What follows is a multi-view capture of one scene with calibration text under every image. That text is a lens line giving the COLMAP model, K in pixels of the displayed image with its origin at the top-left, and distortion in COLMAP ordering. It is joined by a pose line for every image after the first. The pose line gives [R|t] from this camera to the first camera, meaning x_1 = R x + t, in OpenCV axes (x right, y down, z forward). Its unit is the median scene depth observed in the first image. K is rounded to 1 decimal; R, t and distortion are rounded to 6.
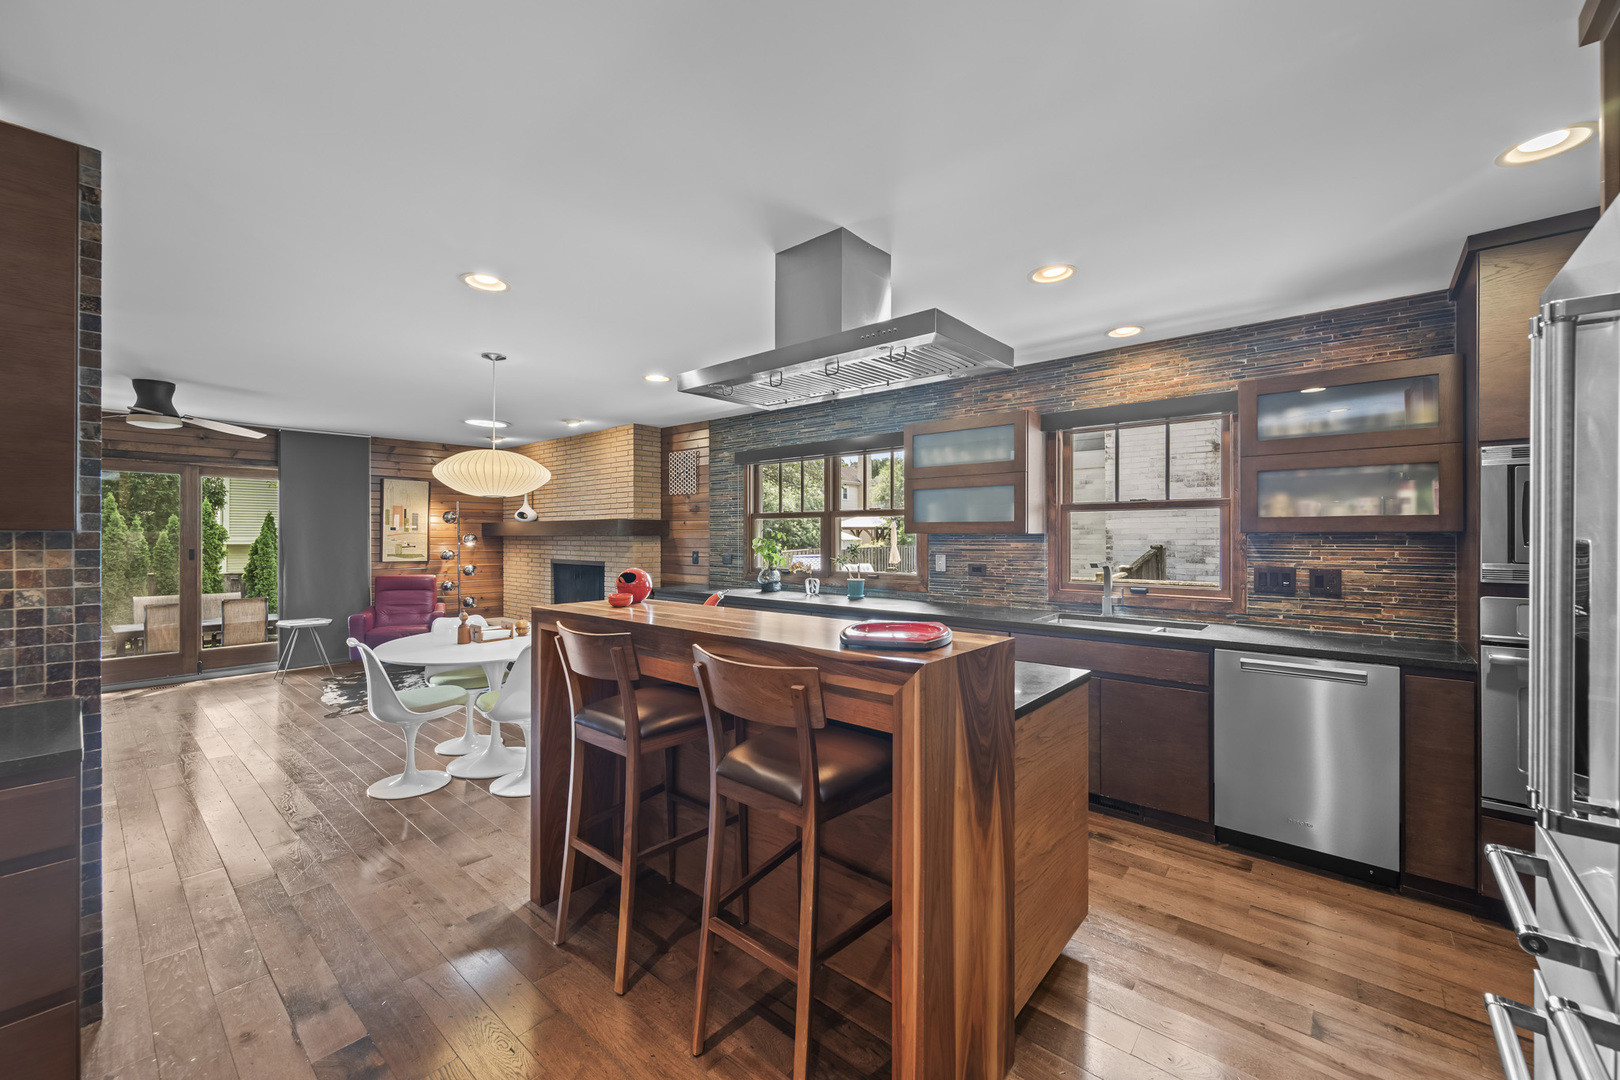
lens RADIAL K [[632.9, 0, 810.0], [0, 632.9, 540.0], [0, 0, 1]] dist [0.000050, -0.000087]
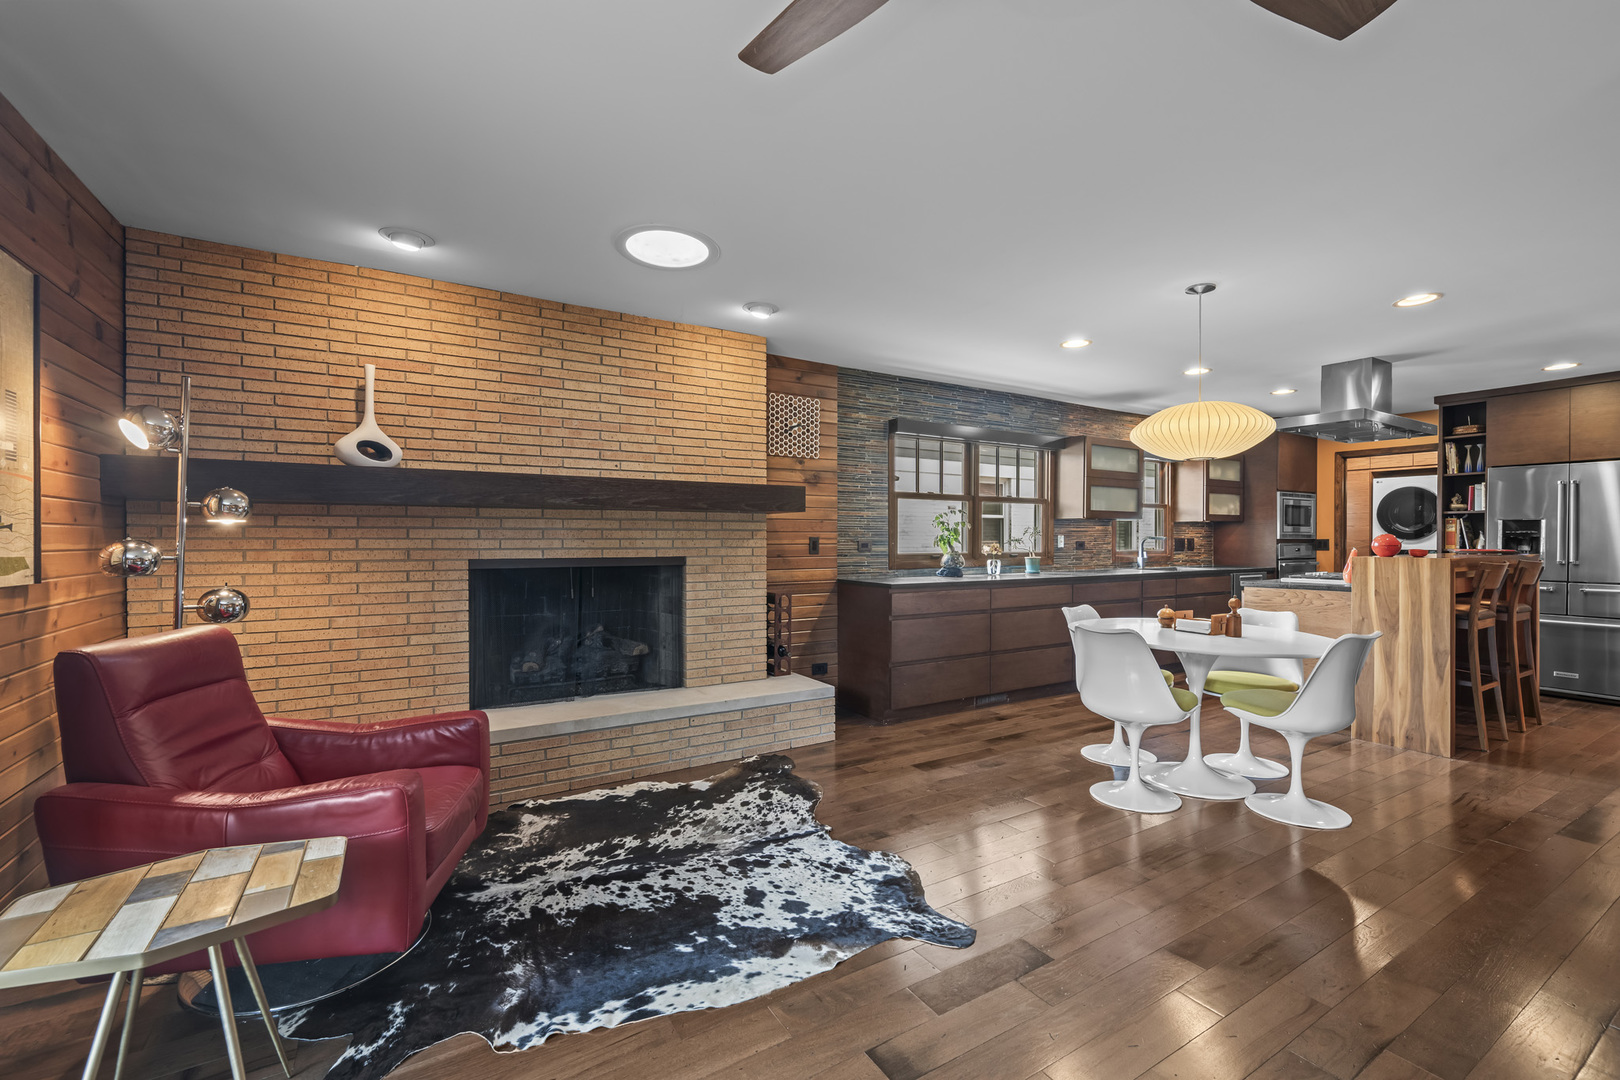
lens RADIAL K [[688.7, 0, 810.0], [0, 688.7, 540.0], [0, 0, 1]] dist [-0.000769, -0.000062]
pose [[0.308451, -0.003125, 0.951235, -1.058096], [0.005058, 0.999986, 0.001645, 0.022787], [-0.951227, 0.004304, 0.308462, 0.846584]]
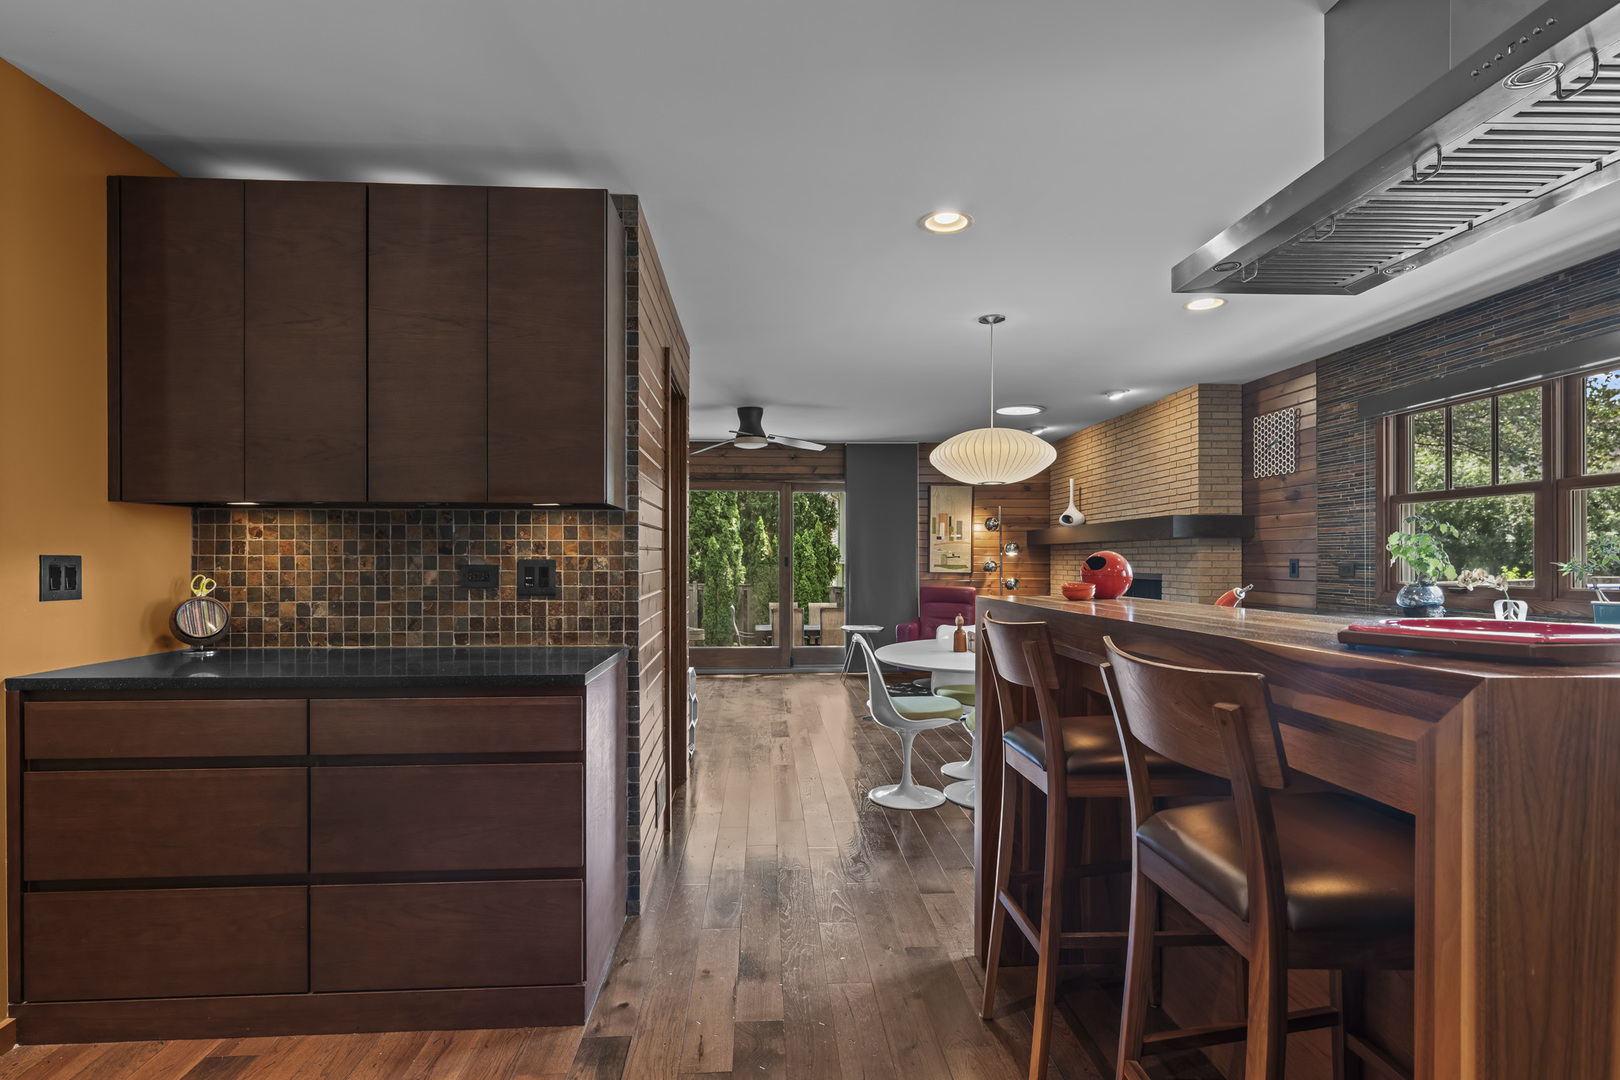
lens RADIAL K [[777.4, 0, 814.1], [0, 777.4, 563.0], [0, 0, 1]] dist [-0.000992, -0.000506]
pose [[0.700577, 0.003203, -0.713569, 0.056779], [-0.004445, 0.999990, 0.000125, 0.027744], [0.713563, 0.003085, 0.700585, 0.065321]]
